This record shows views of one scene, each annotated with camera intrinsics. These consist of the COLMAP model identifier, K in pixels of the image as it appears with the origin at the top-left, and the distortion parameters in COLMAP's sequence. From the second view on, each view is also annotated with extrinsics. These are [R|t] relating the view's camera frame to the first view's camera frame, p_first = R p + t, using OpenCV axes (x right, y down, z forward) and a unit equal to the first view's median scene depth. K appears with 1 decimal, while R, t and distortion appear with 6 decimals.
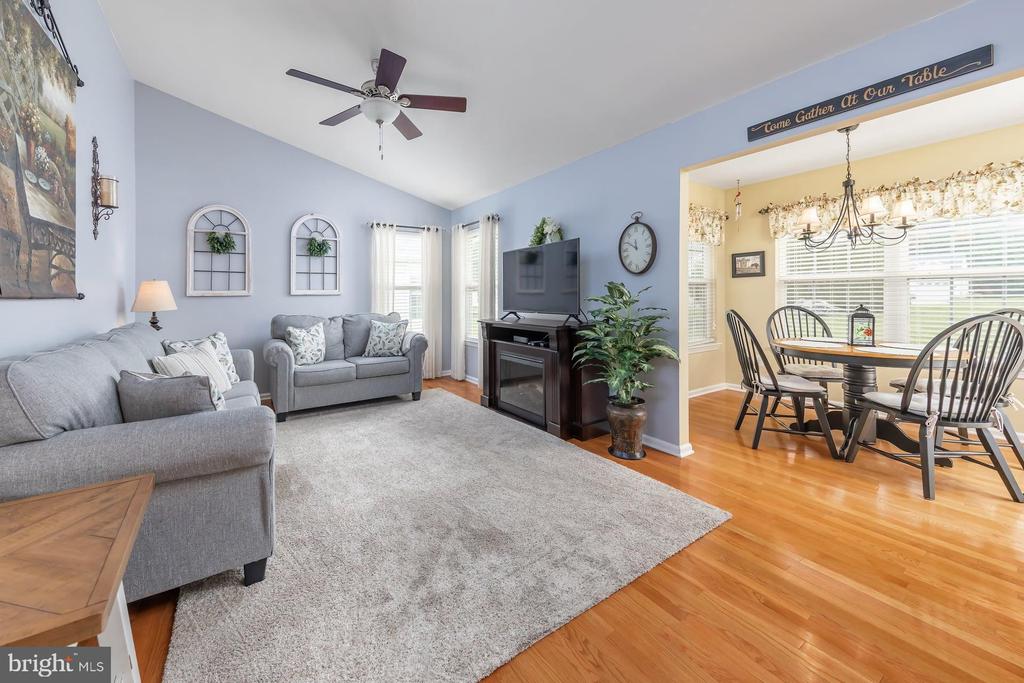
lens RADIAL K [[389.7, 0, 473.6], [0, 389.7, 294.9], [0, 0, 1]] dist [0.007915, -0.000308]
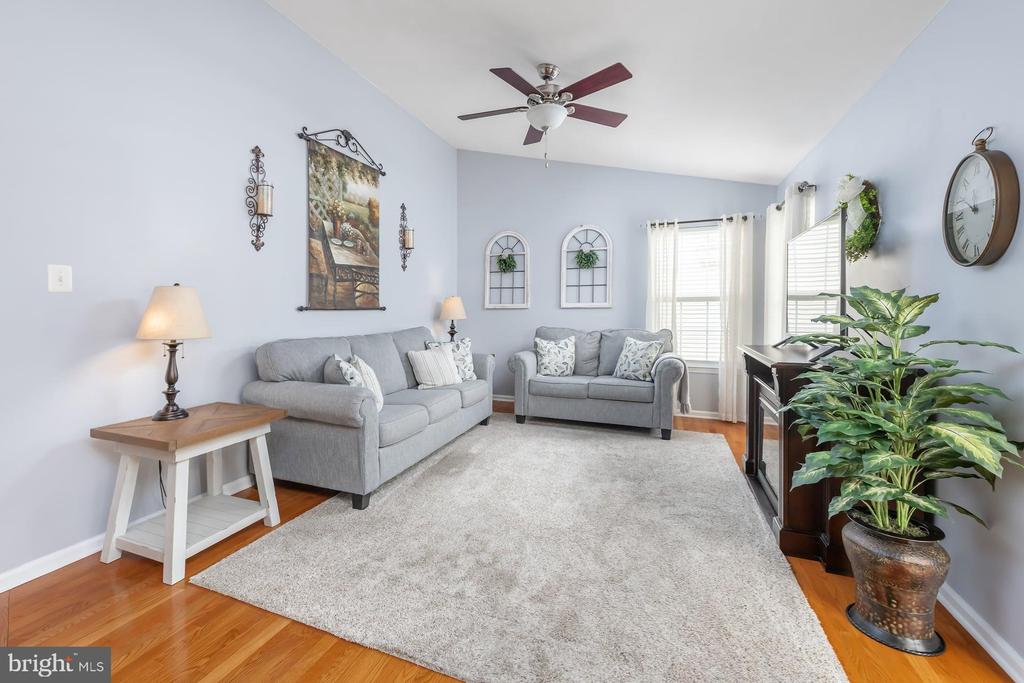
lens RADIAL K [[432.9, 0, 469.8], [0, 432.9, 312.7], [0, 0, 1]] dist [0.003378, 0.000226]
pose [[0.569570, 0.013984, -0.821824, 0.532035], [-0.002719, 0.999882, 0.015130, -0.005665], [0.821938, -0.006383, 0.569541, 0.240261]]
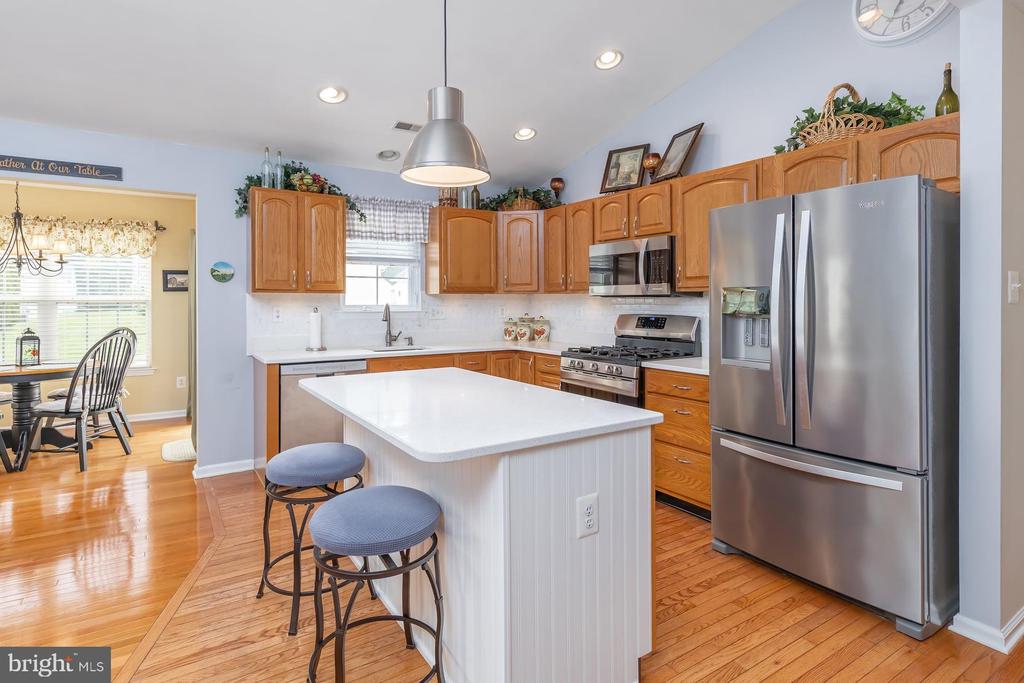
lens RADIAL K [[520.4, 0, 484.7], [0, 520.4, 308.9], [0, 0, 1]] dist [0.001248, 0.000429]
pose [[0.004695, -0.001360, 0.999988, -0.461680], [-0.001624, 0.999998, 0.001367, -0.032722], [-0.999988, -0.001631, 0.004693, -0.282146]]
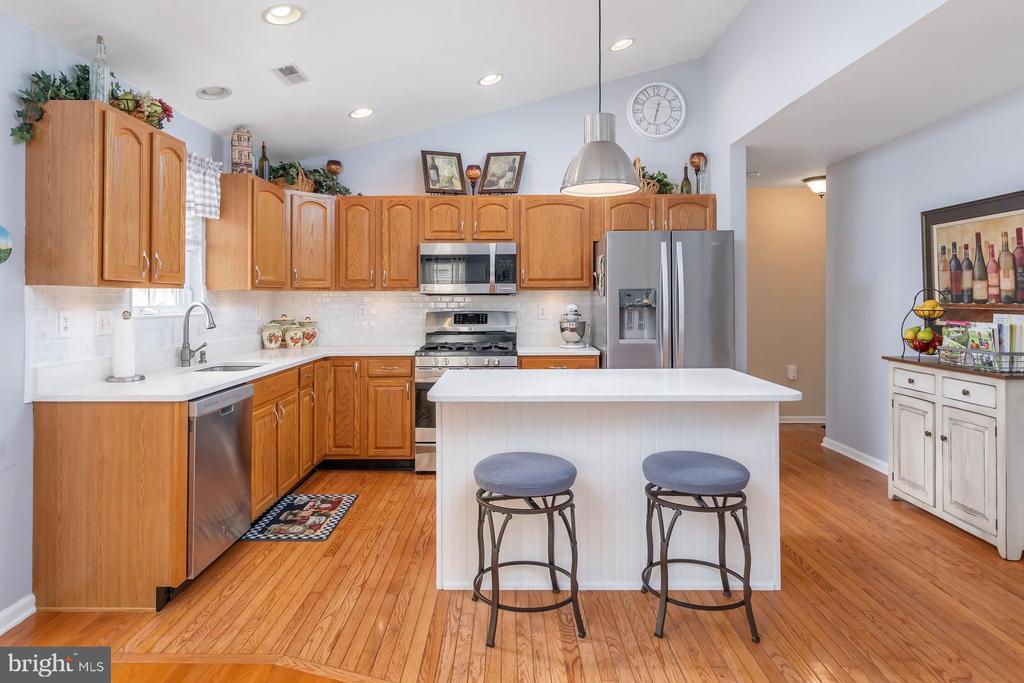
lens RADIAL K [[606.0, 0, 489.7], [0, 606.0, 311.5], [0, 0, 1]] dist [-0.001706, 0.002204]
pose [[-0.830793, 0.003190, 0.556572, -0.124100], [0.013398, 0.999808, 0.014270, -0.039428], [-0.556420, 0.019312, -0.830677, 0.673477]]
